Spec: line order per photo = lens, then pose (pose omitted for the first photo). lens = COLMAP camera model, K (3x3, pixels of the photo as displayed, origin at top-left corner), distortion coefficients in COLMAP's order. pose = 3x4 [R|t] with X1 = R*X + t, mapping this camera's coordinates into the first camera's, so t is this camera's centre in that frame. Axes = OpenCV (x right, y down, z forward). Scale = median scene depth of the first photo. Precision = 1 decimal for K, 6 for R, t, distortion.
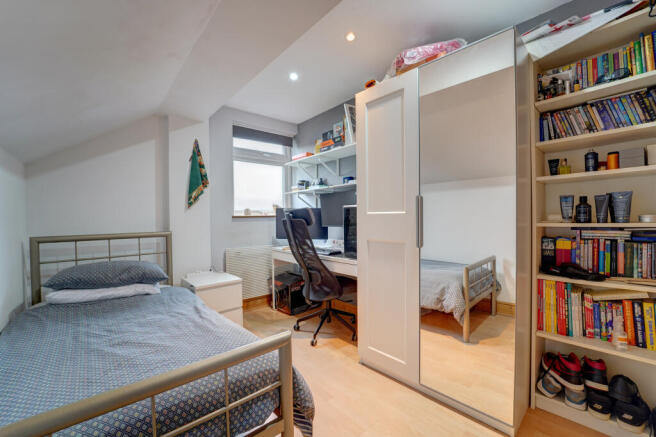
lens RADIAL K [[267.6, 0, 328.0], [0, 267.6, 218.5], [0, 0, 1]] dist [-0.026755, -0.000238]
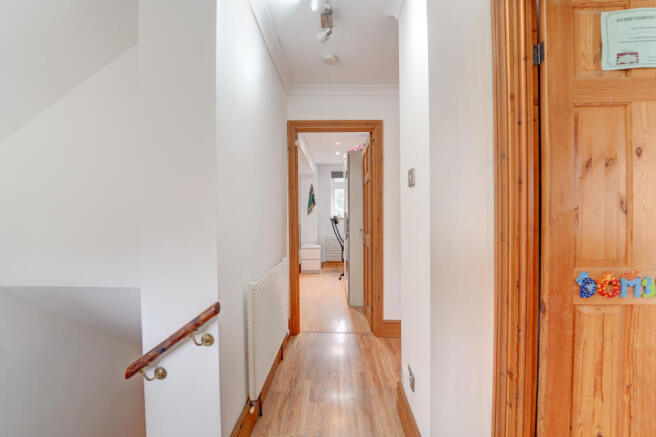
lens RADIAL K [[267.6, 0, 328.0], [0, 267.6, 218.5], [0, 0, 1]] dist [-0.026755, -0.000238]
pose [[0.730935, 0.013267, -0.682318, 1.184542], [-0.009282, 0.999912, 0.009499, -0.030904], [0.682384, -0.000610, 0.730993, -0.568754]]
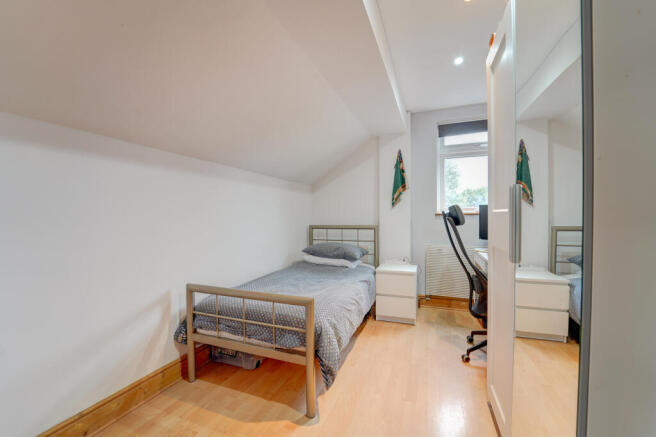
lens RADIAL K [[267.6, 0, 328.0], [0, 267.6, 218.5], [0, 0, 1]] dist [-0.026755, -0.000238]
pose [[0.457356, 0.019442, -0.889071, 0.444617], [-0.007297, 0.999809, 0.018111, -0.006930], [0.889254, -0.001796, 0.457411, 0.173830]]
